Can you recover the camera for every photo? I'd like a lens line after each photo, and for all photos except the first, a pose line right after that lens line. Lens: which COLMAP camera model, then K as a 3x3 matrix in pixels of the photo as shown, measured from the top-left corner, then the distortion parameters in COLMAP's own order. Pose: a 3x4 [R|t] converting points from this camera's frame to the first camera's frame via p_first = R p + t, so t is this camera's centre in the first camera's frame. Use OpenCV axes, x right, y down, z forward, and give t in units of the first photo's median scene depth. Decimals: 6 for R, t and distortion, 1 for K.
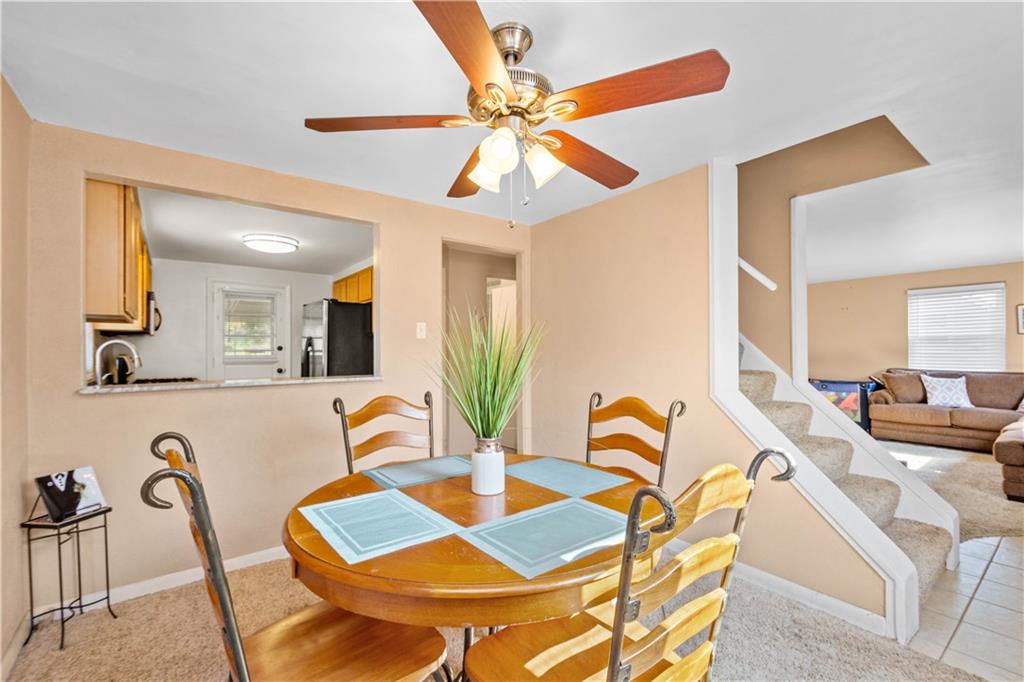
lens RADIAL K [[445.4, 0, 520.1], [0, 445.4, 346.9], [0, 0, 1]] dist [0.002108, 0.000009]
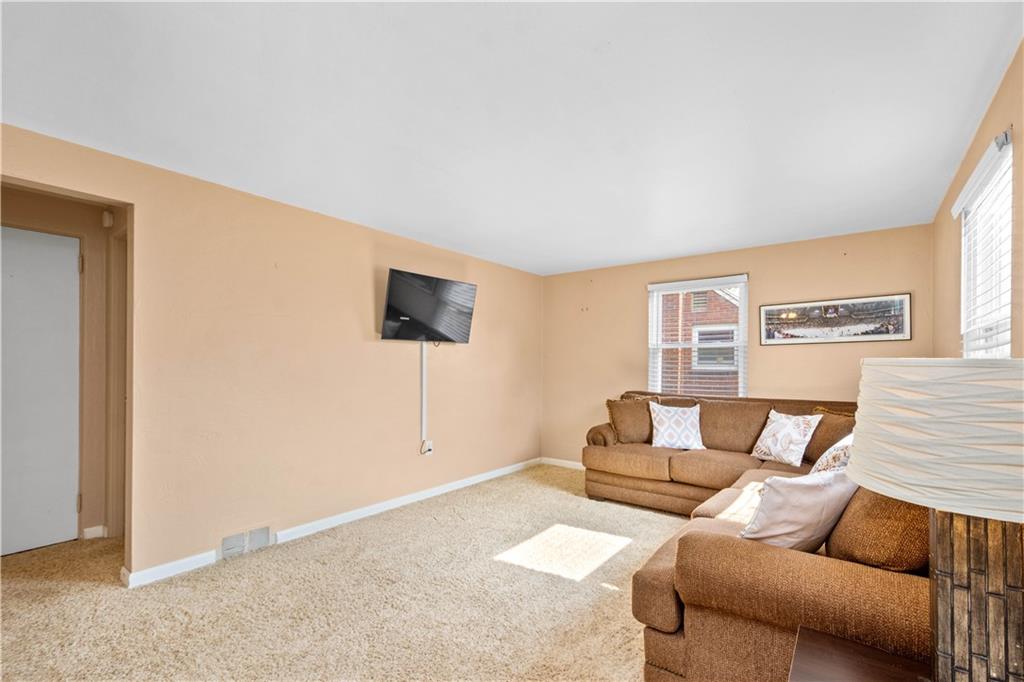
lens RADIAL K [[451.0, 0, 512.5], [0, 451.0, 361.4], [0, 0, 1]] dist [0.000406, -0.000009]
pose [[0.969814, 0.008440, 0.243701, 0.536350], [-0.008782, 0.999961, 0.000317, 0.000345], [-0.243689, -0.002448, 0.969850, 0.379774]]
